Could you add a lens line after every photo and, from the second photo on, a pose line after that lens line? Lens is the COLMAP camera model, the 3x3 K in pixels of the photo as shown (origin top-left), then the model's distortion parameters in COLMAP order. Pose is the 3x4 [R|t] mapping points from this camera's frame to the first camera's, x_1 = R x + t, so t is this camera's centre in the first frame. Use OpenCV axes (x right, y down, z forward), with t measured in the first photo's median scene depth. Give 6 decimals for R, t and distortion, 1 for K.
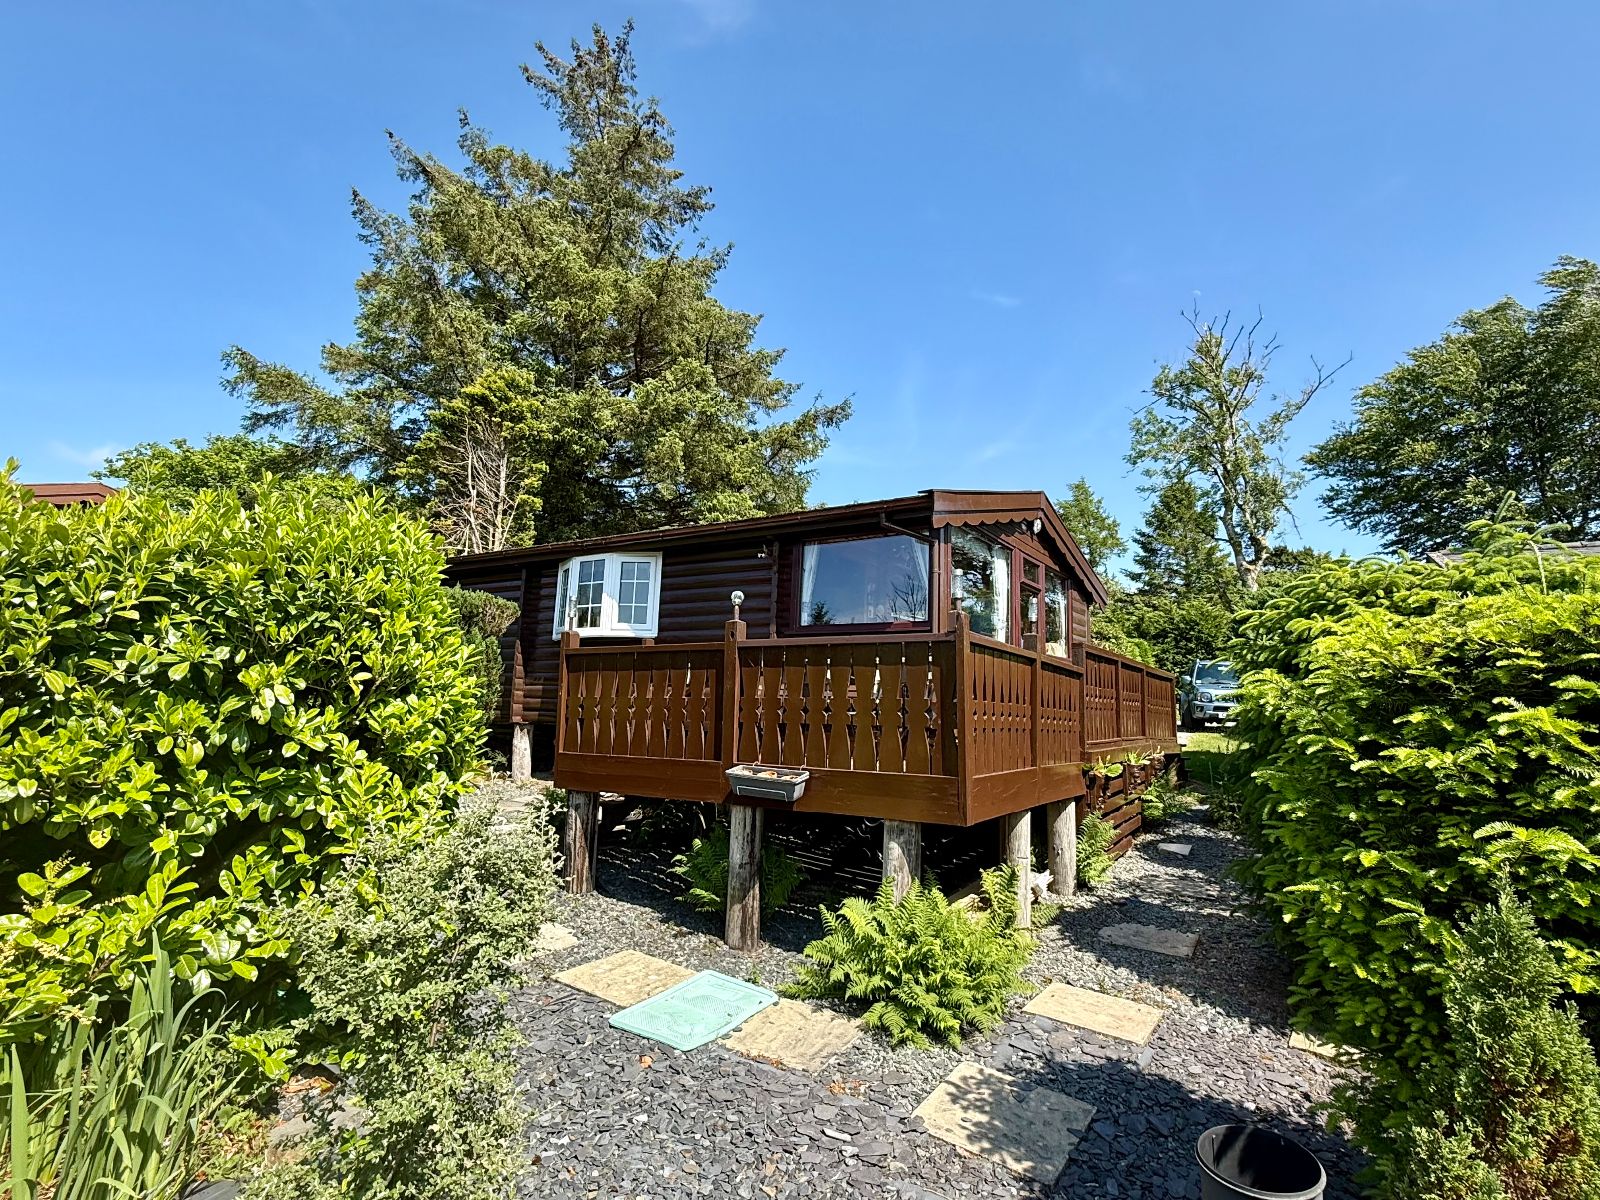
lens RADIAL K [[847.8, 0, 800.0], [0, 847.8, 600.0], [0, 0, 1]] dist [0.001792, 0.000392]
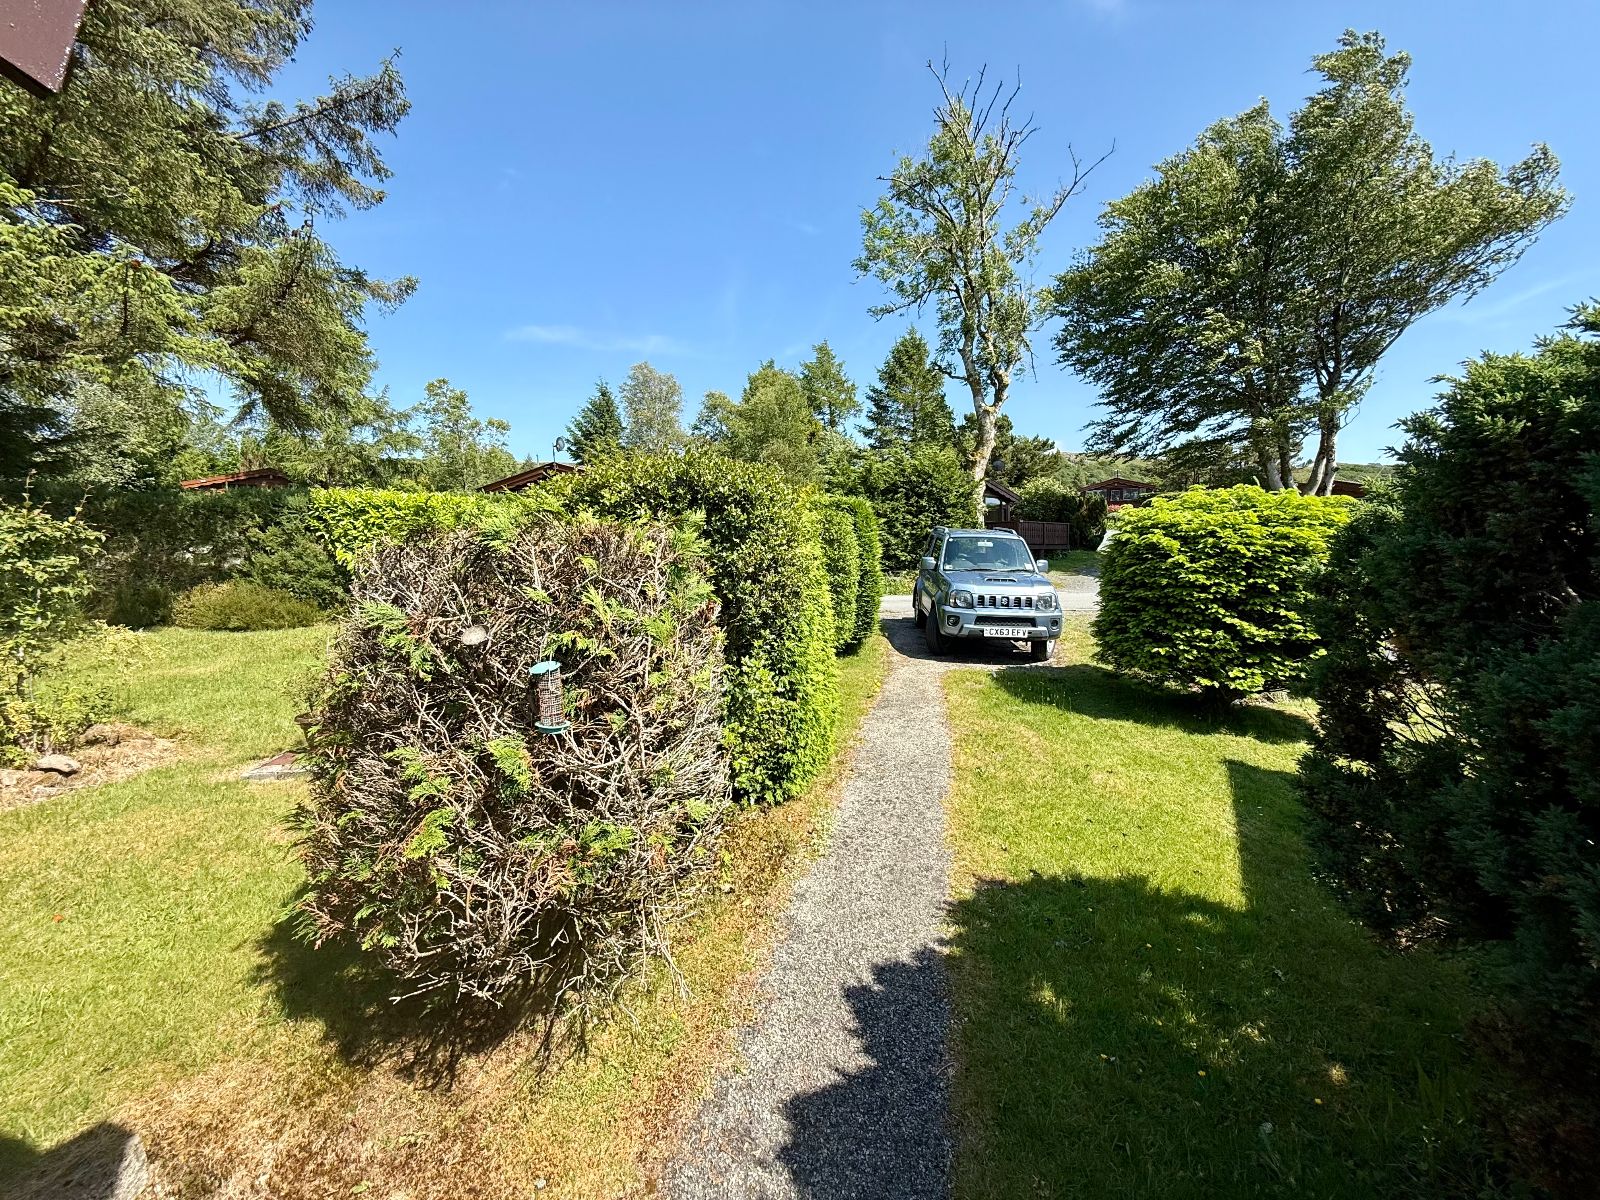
lens RADIAL K [[647.4, 0, 800.0], [0, 647.4, 600.0], [0, 0, 1]] dist [-0.000460, -0.000026]
pose [[0.964151, -0.052443, 0.260122, 0.150198], [-0.001970, 0.978834, 0.204647, 0.015200], [-0.265348, -0.197823, 0.943640, 0.357963]]
